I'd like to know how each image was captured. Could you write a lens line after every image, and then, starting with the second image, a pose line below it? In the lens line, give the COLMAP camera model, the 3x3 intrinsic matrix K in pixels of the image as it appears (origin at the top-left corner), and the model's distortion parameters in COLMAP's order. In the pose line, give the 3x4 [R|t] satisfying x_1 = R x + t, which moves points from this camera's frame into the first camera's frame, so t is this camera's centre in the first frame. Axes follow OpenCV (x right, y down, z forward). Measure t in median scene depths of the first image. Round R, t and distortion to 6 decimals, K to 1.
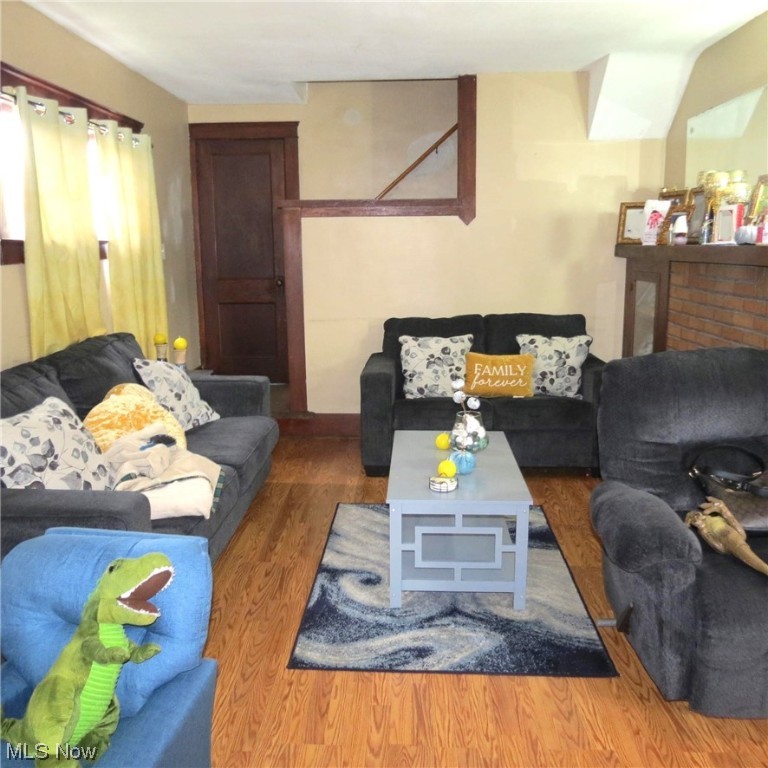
lens RADIAL K [[745.0, 0, 384.0], [0, 745.0, 384.0], [0, 0, 1]] dist [-0.041222, 0.005451]
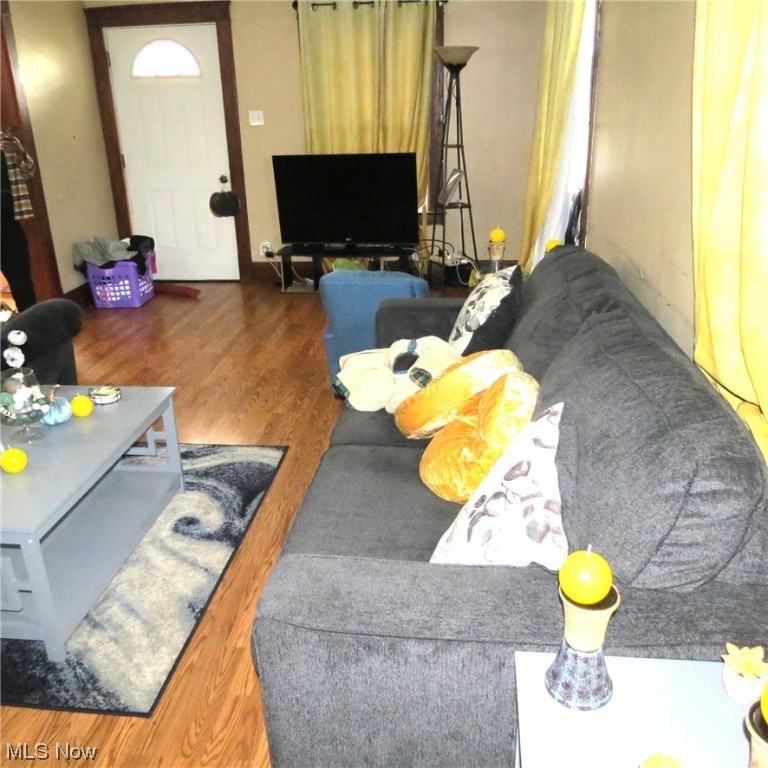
lens RADIAL K [[745.0, 0, 384.0], [0, 745.0, 384.0], [0, 0, 1]] dist [-0.041222, 0.005451]
pose [[-0.997705, 0.008654, 0.067158, -0.328096], [0.043007, 0.847058, 0.529757, -0.353458], [-0.052302, 0.531429, -0.845486, 1.722378]]
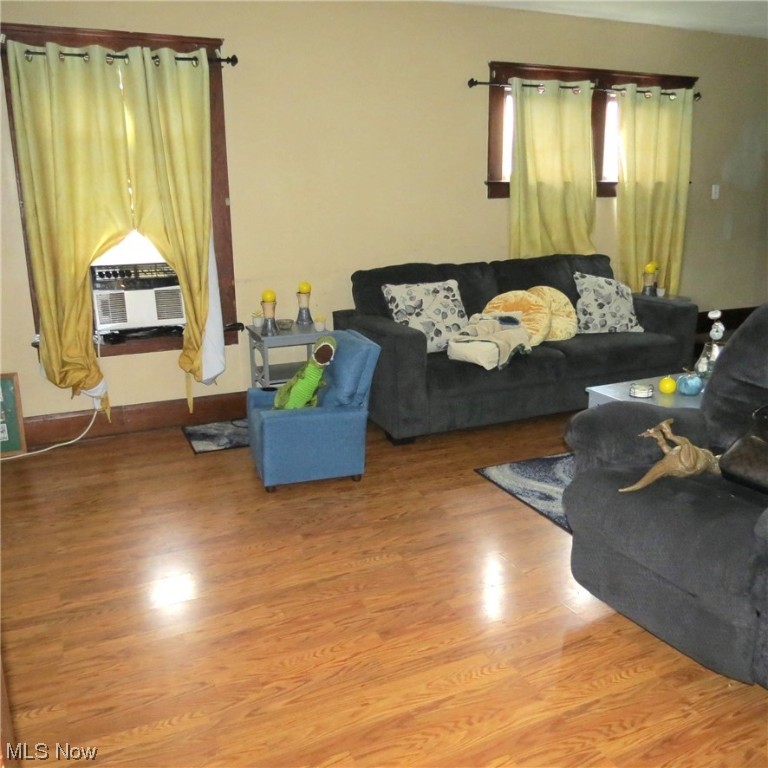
lens RADIAL K [[745.0, 0, 384.0], [0, 745.0, 384.0], [0, 0, 1]] dist [-0.041222, 0.005451]
pose [[0.445207, 0.217840, -0.868526, 0.865347], [-0.159196, 0.973760, 0.162631, -0.000534], [0.881163, 0.065861, 0.468203, 0.105464]]
